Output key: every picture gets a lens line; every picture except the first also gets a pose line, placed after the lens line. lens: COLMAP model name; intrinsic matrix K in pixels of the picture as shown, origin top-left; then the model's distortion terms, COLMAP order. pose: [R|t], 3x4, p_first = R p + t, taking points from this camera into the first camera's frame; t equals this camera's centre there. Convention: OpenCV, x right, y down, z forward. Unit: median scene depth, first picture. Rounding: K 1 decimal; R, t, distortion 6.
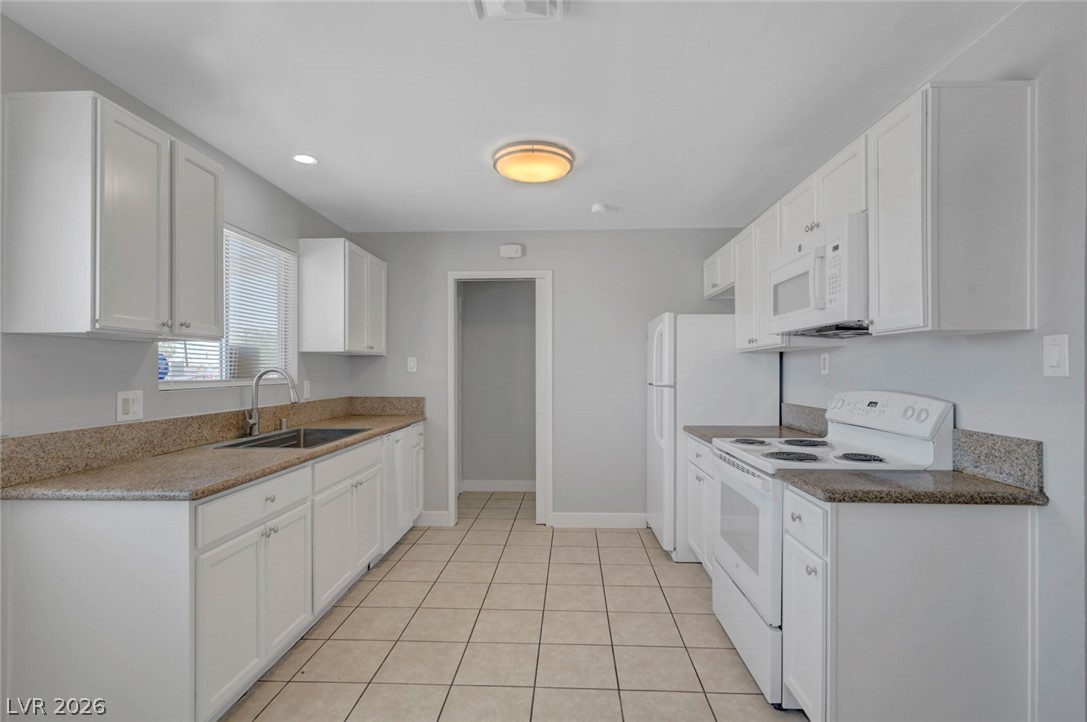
lens RADIAL K [[519.9, 0, 547.2], [0, 519.9, 369.4], [0, 0, 1]] dist [0.004450, 0.000907]
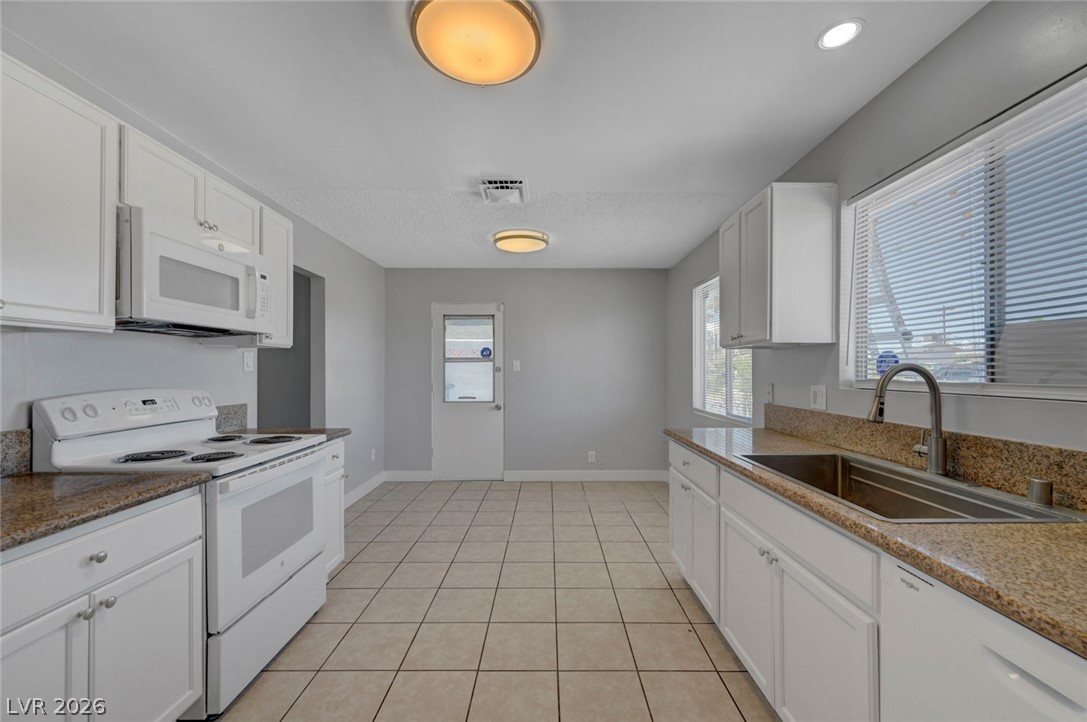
lens RADIAL K [[430.7, 0, 551.0], [0, 430.7, 369.3], [0, 0, 1]] dist [0.003104, -0.000237]
pose [[-0.998637, 0.000259, -0.052187, -0.088107], [0.000334, 0.999999, -0.001425, 0.003845], [0.052186, -0.001440, -0.998636, 1.509366]]
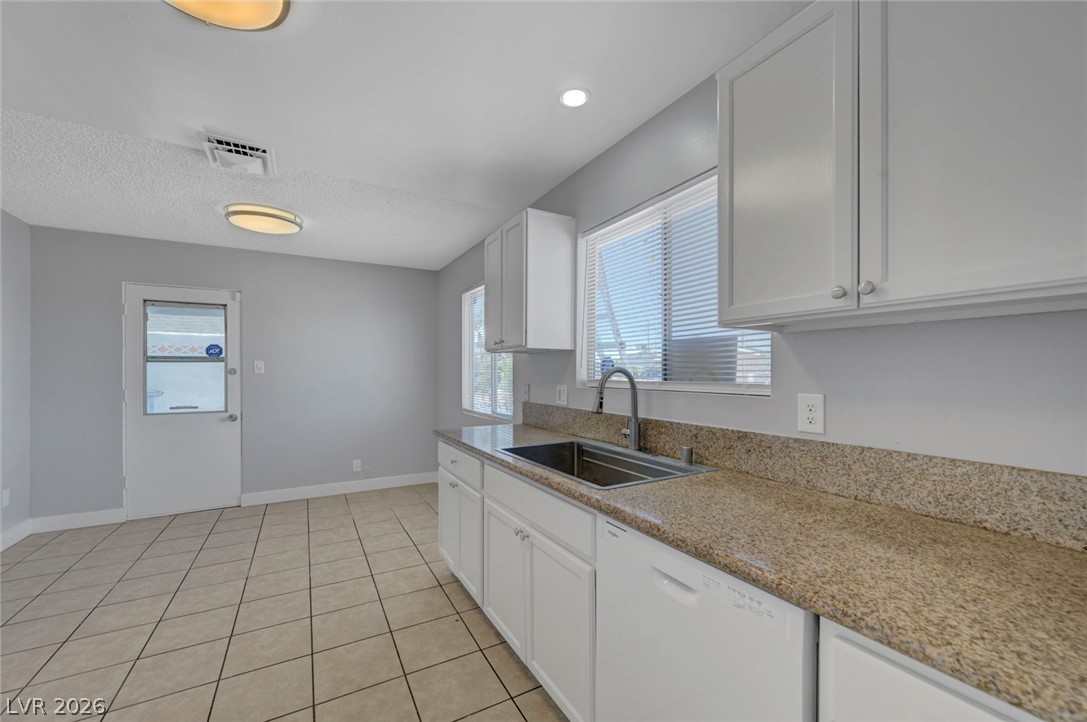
lens RADIAL K [[430.7, 0, 545.4], [0, 430.7, 372.6], [0, 0, 1]] dist [0.003104, -0.000237]
pose [[-0.848525, 0.002209, -0.529151, -0.089551], [0.001365, 0.999997, 0.001986, 0.003474], [0.529154, 0.000962, -0.848525, 1.525870]]
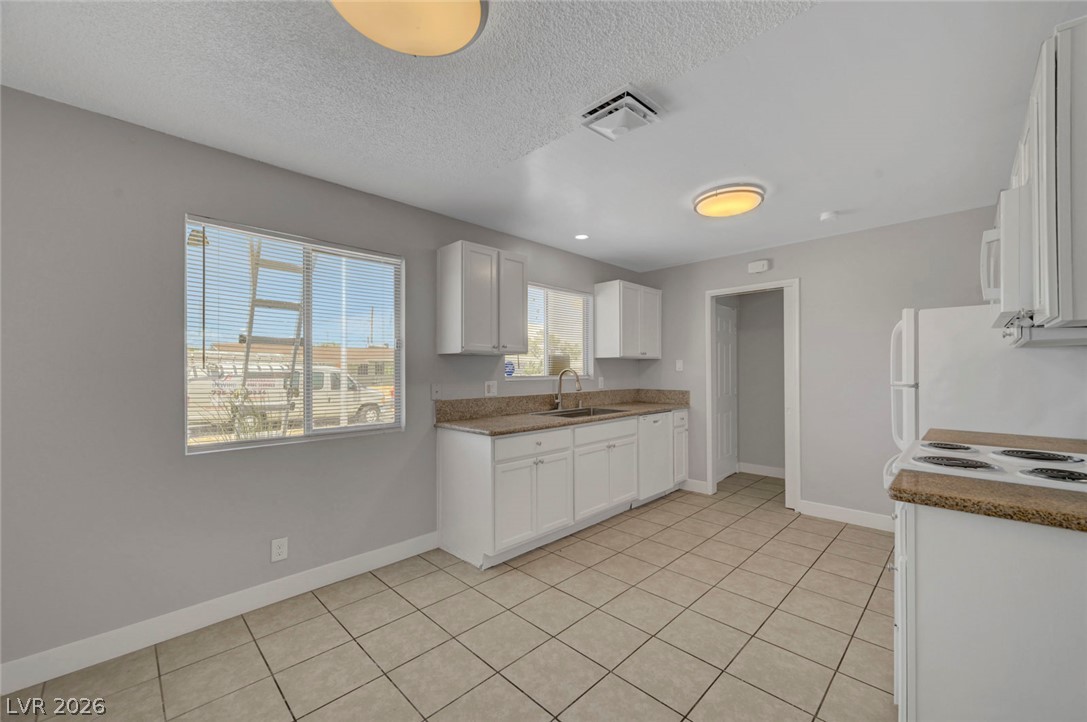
lens RADIAL K [[430.7, 0, 547.1], [0, 430.7, 368.7], [0, 0, 1]] dist [0.003104, -0.000237]
pose [[0.739512, -0.004288, -0.673129, 0.337129], [0.003930, 0.999990, -0.002053, -0.000334], [0.673131, -0.001127, 0.739522, -0.039502]]
